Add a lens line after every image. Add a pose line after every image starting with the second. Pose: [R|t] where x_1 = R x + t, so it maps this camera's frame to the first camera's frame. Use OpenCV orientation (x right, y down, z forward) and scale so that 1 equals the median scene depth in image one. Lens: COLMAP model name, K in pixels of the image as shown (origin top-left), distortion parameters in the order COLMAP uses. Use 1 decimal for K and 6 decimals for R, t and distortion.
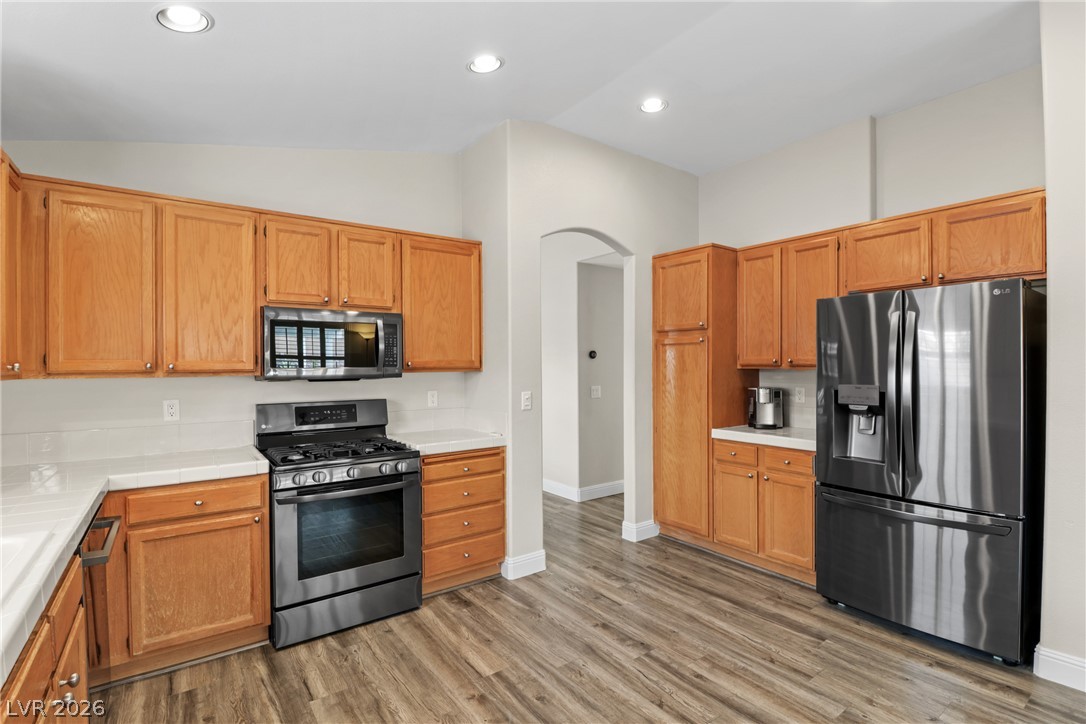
lens RADIAL K [[510.2, 0, 544.5], [0, 510.2, 365.5], [0, 0, 1]] dist [0.001149, -0.014601]
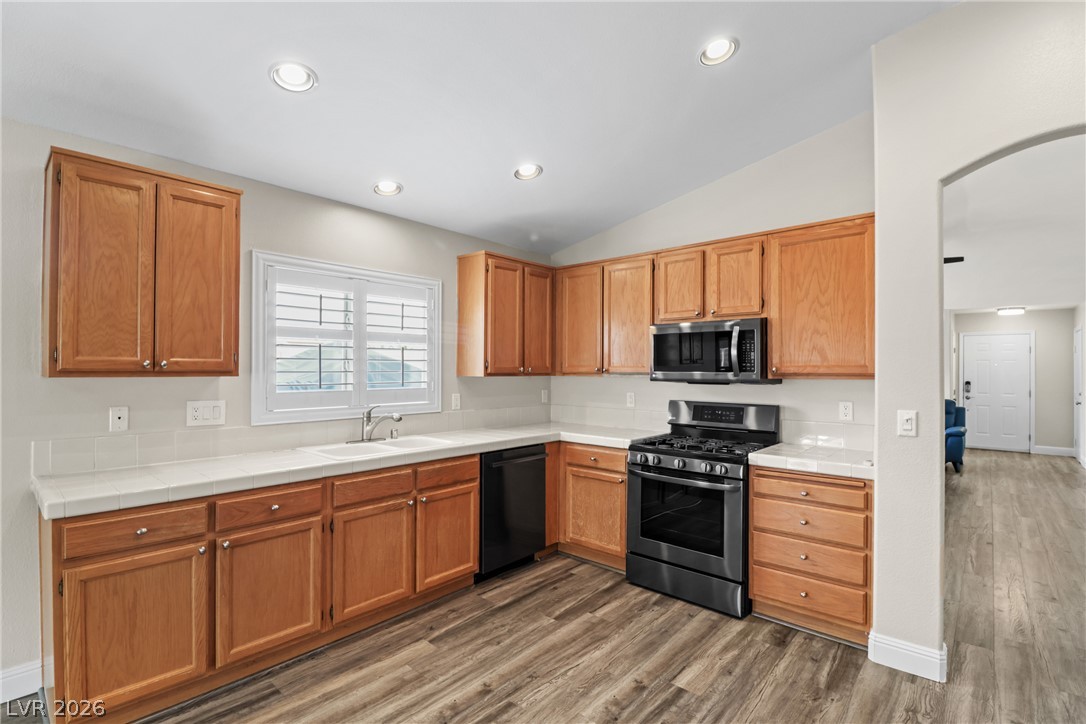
lens RADIAL K [[506.9, 0, 543.1], [0, 506.9, 366.0], [0, 0, 1]] dist [-0.002796, -0.010912]
pose [[0.205646, -0.001371, -0.978625, 0.582781], [-0.009169, 0.999952, -0.003328, -0.002635], [0.978583, 0.009658, 0.205624, 0.397110]]
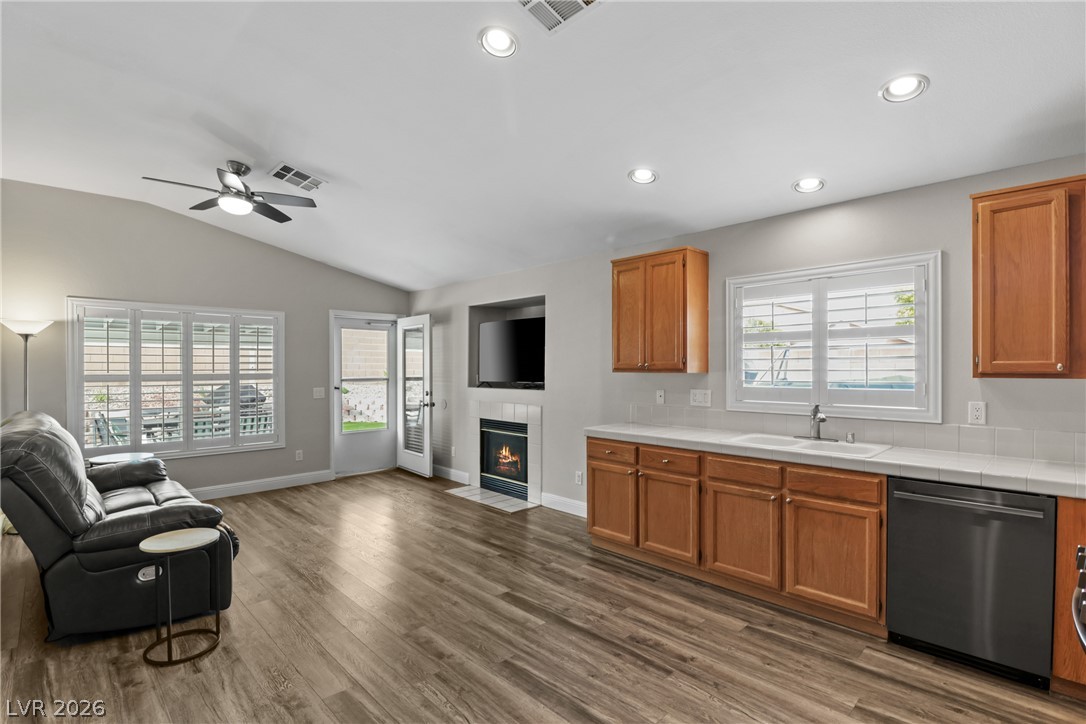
lens RADIAL K [[508.5, 0, 547.4], [0, 508.5, 370.1], [0, 0, 1]] dist [-0.000399, -0.013476]
pose [[-0.990899, 0.006523, -0.134449, 0.189964], [0.005250, 0.999938, 0.009820, -0.004609], [0.134505, 0.009025, -0.990872, 1.204363]]
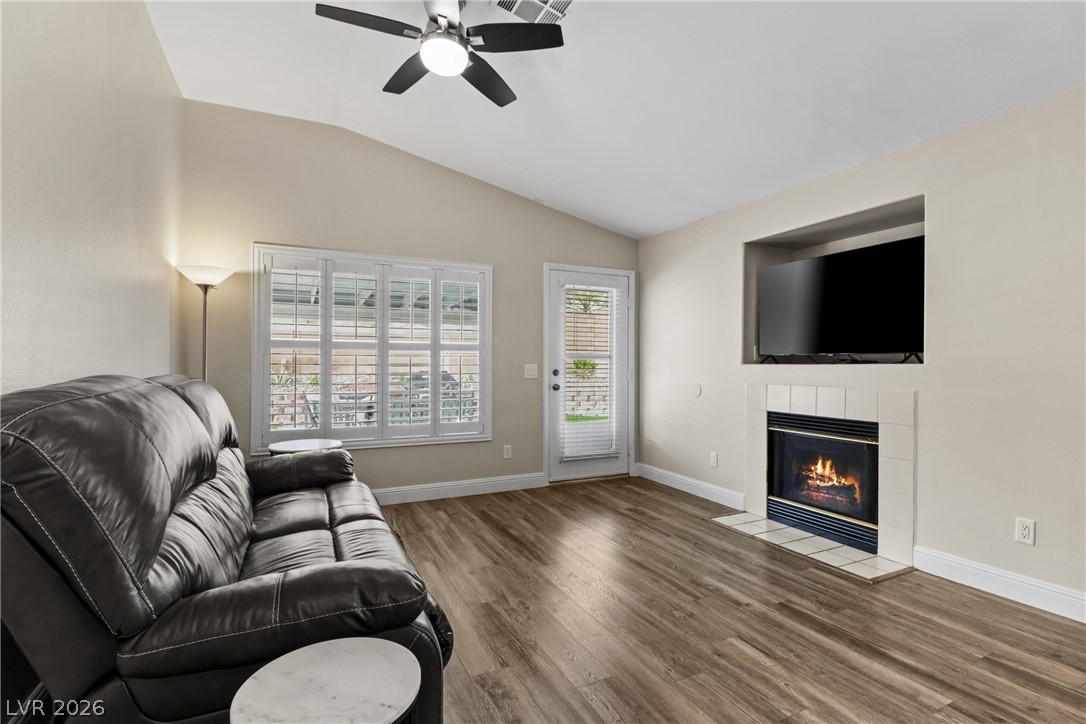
lens RADIAL K [[506.9, 0, 543.1], [0, 506.9, 366.0], [0, 0, 1]] dist [-0.002796, -0.010912]
pose [[-0.981103, 0.000320, 0.193484, 0.476196], [0.001374, 0.999985, 0.005314, 0.074604], [-0.193480, 0.005480, -0.981089, 0.605610]]
